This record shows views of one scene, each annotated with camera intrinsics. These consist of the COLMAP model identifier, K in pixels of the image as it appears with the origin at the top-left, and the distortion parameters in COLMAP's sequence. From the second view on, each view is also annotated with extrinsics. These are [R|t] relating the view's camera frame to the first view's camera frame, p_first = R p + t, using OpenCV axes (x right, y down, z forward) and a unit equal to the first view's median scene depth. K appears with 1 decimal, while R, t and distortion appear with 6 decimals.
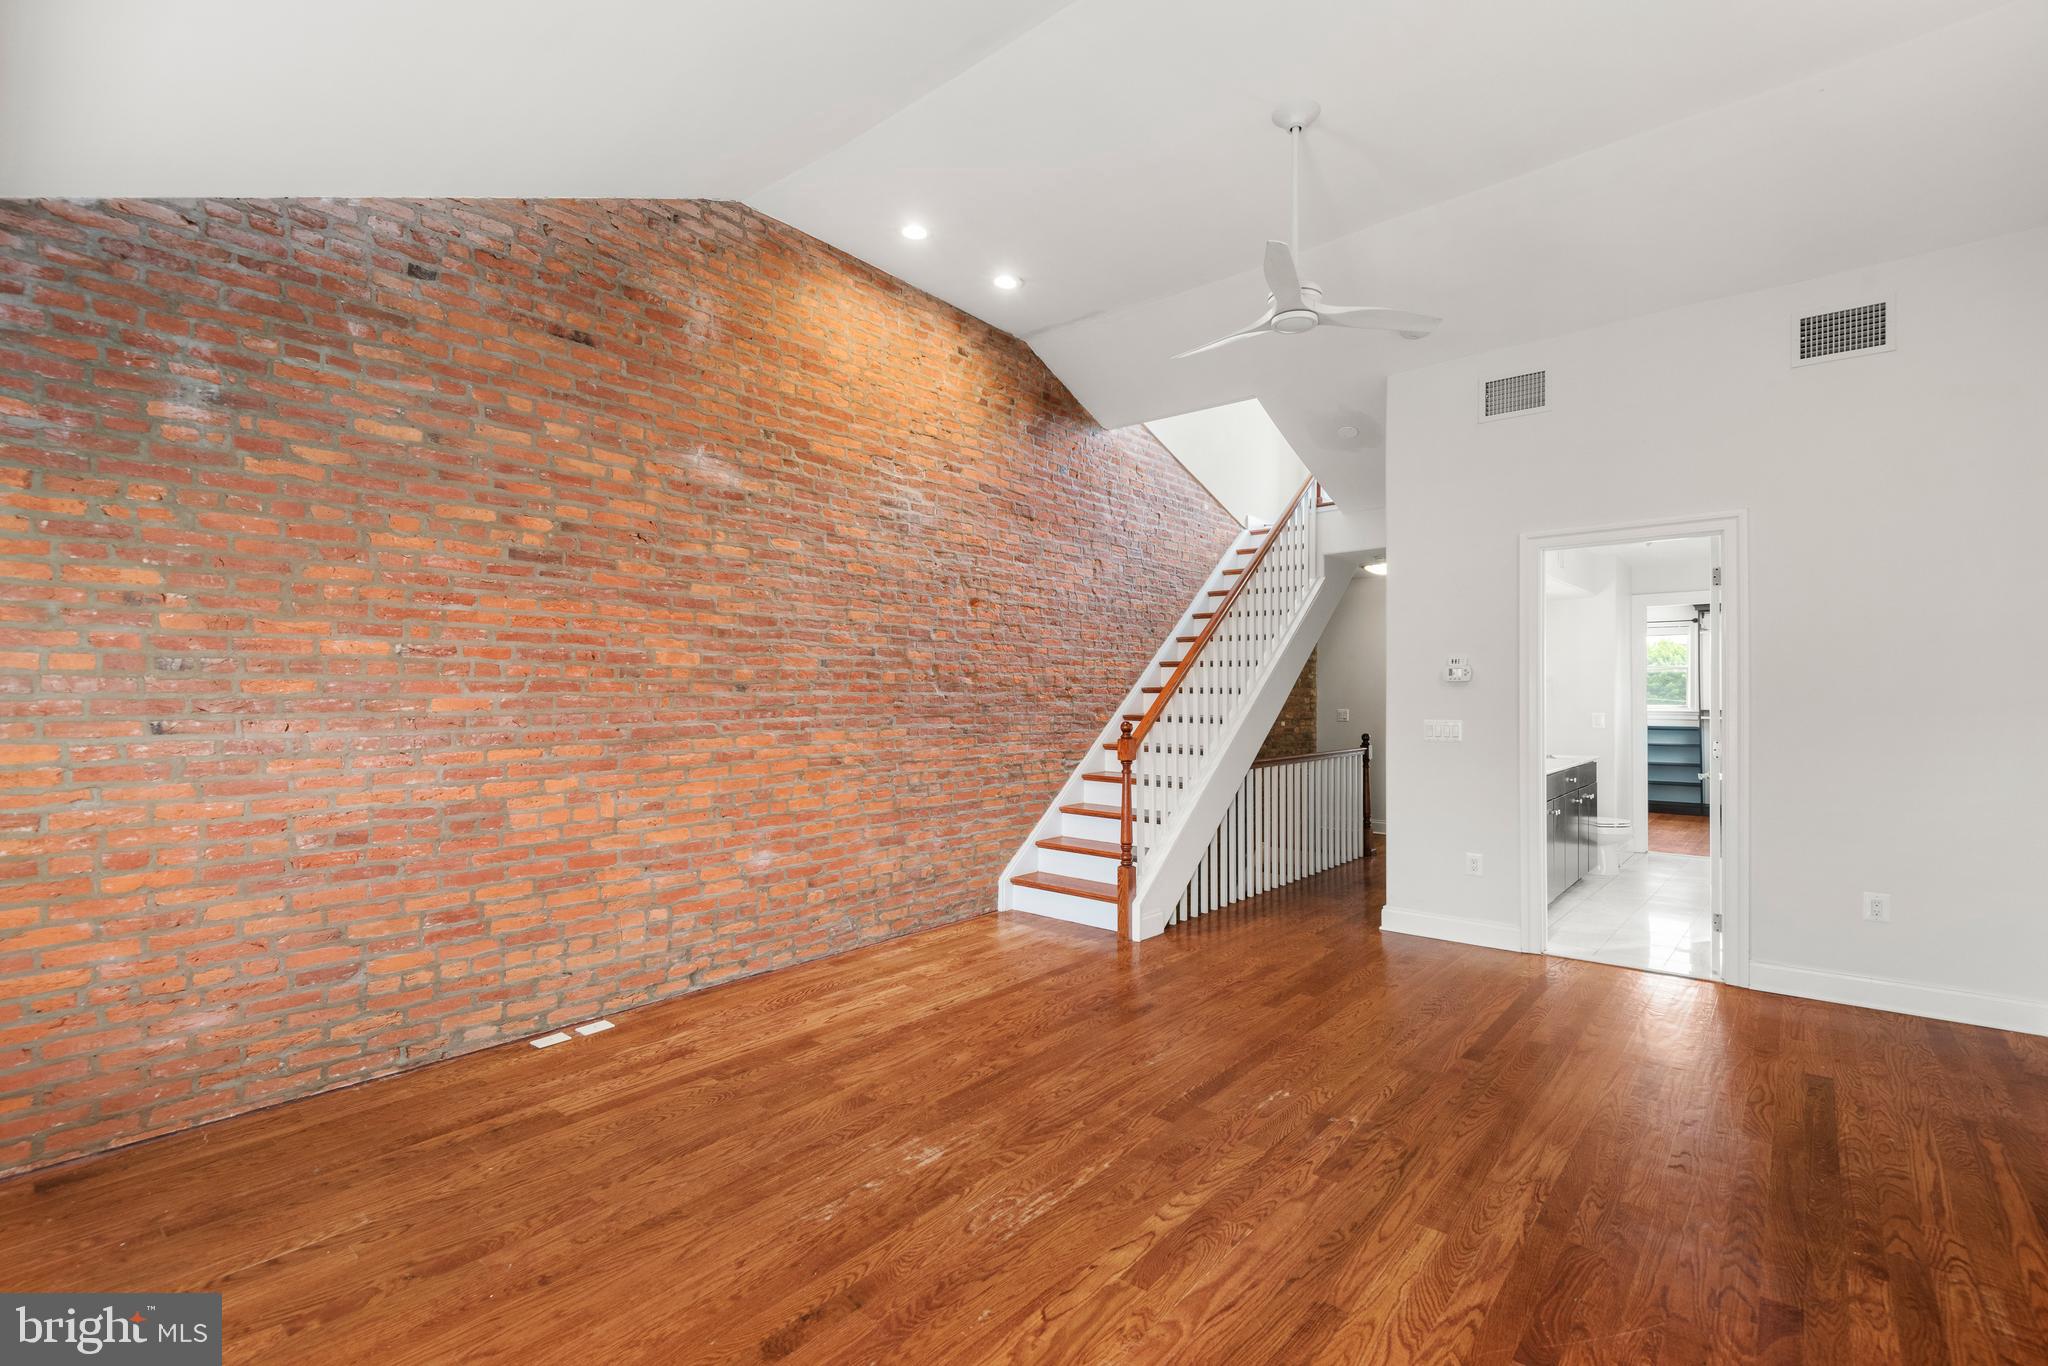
lens RADIAL K [[952.7, 0, 1029.8], [0, 952.7, 682.5], [0, 0, 1]] dist [0.030815, -0.016385]
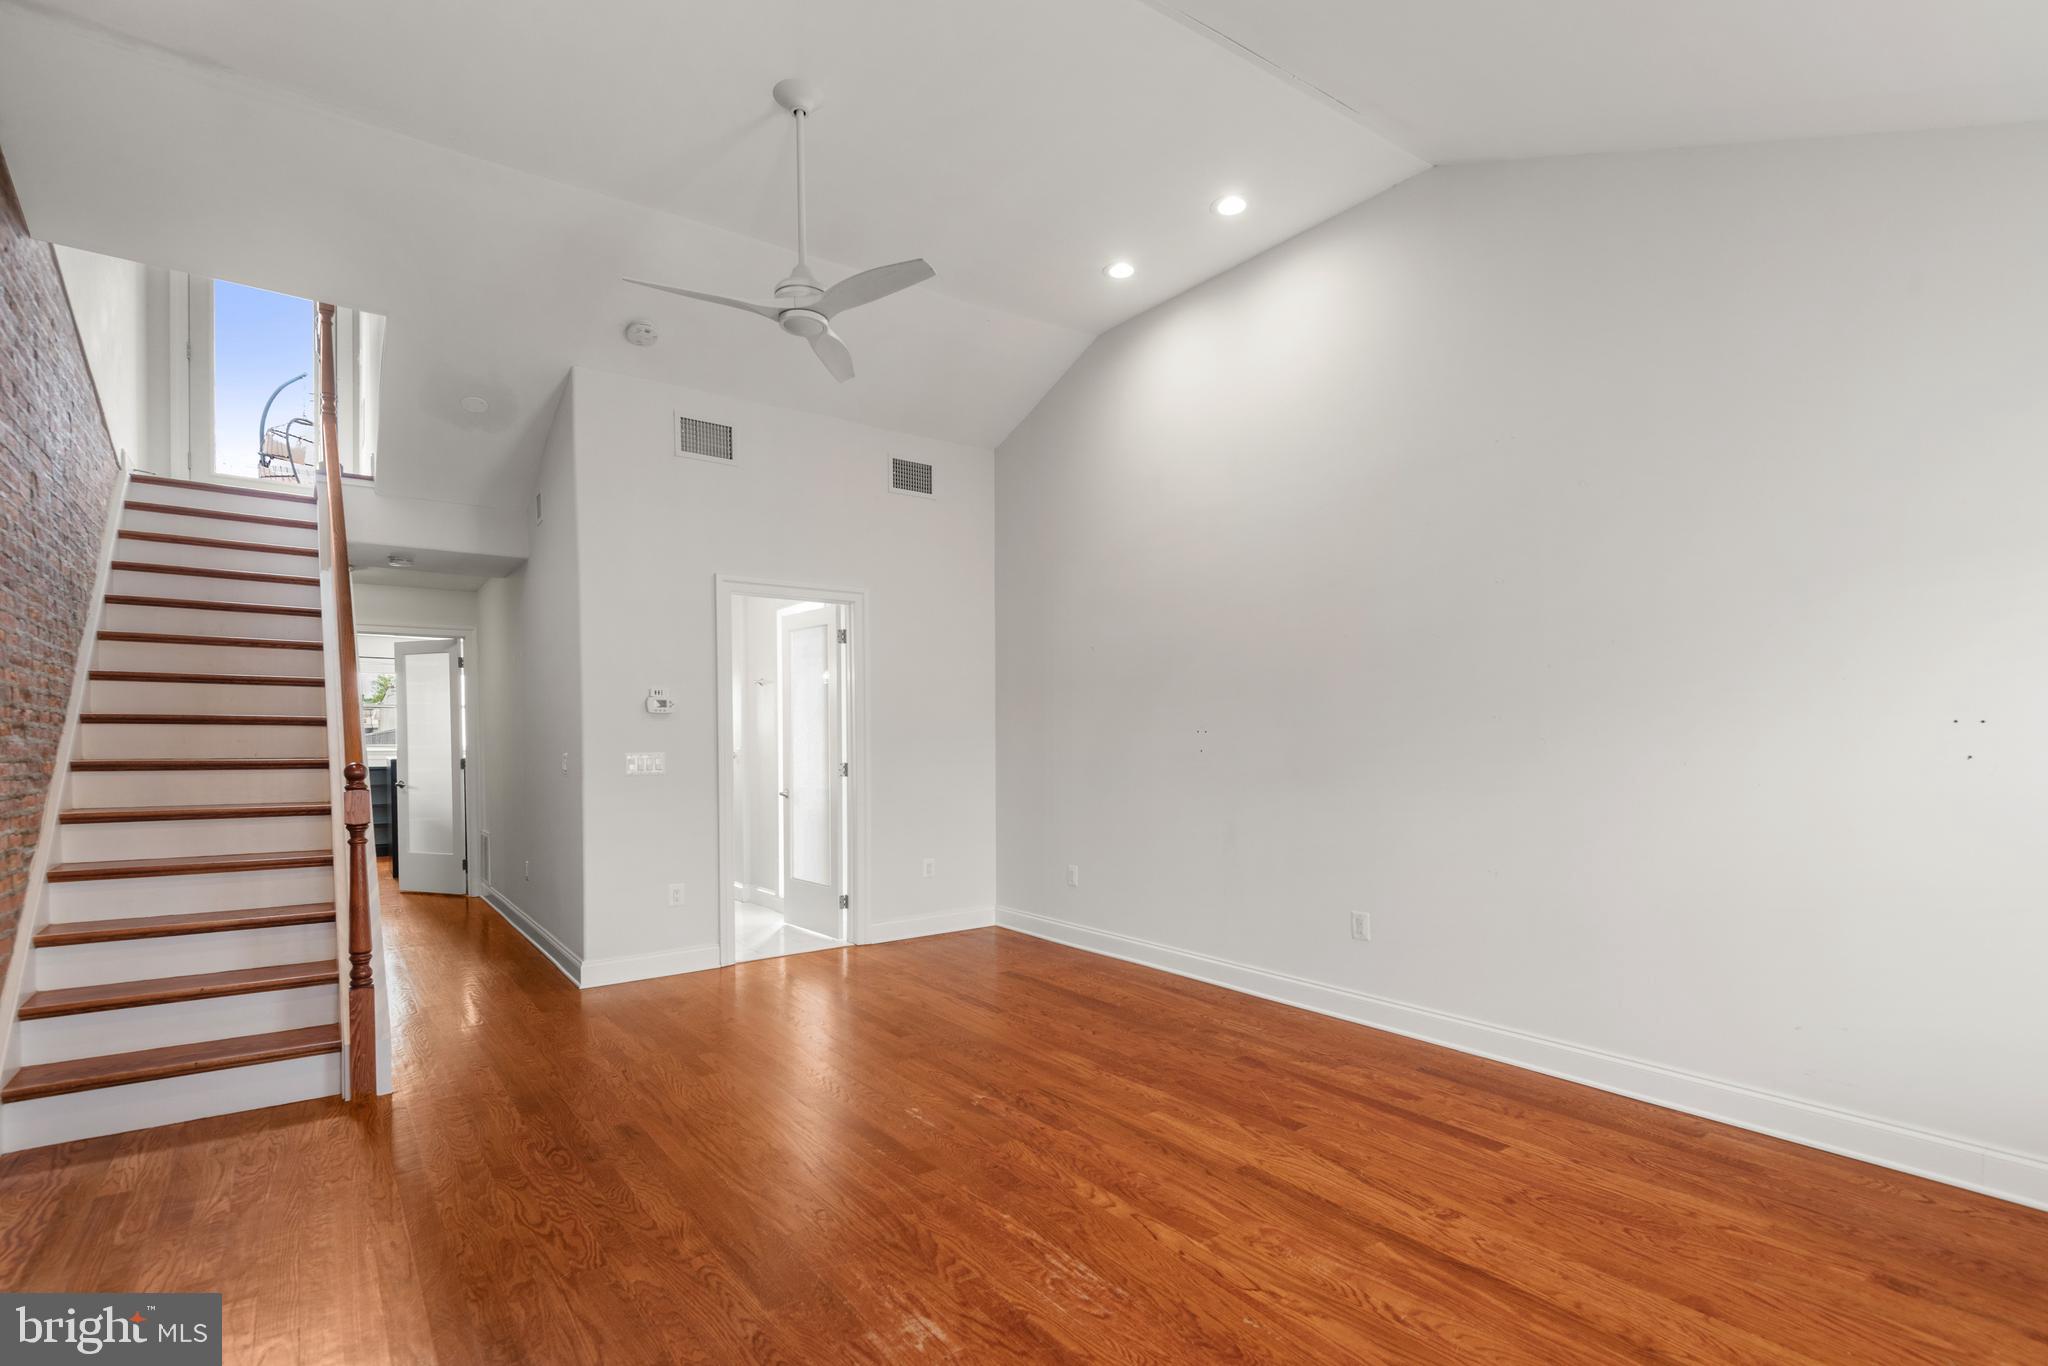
lens RADIAL K [[952.7, 0, 1034.3], [0, 952.7, 764.9], [0, 0, 1]] dist [0.030815, -0.016385]
pose [[0.225859, -0.032058, 0.973632, -0.801145], [-0.009026, 0.999347, 0.034998, 0.025421], [-0.974118, -0.016693, 0.225422, 0.751321]]
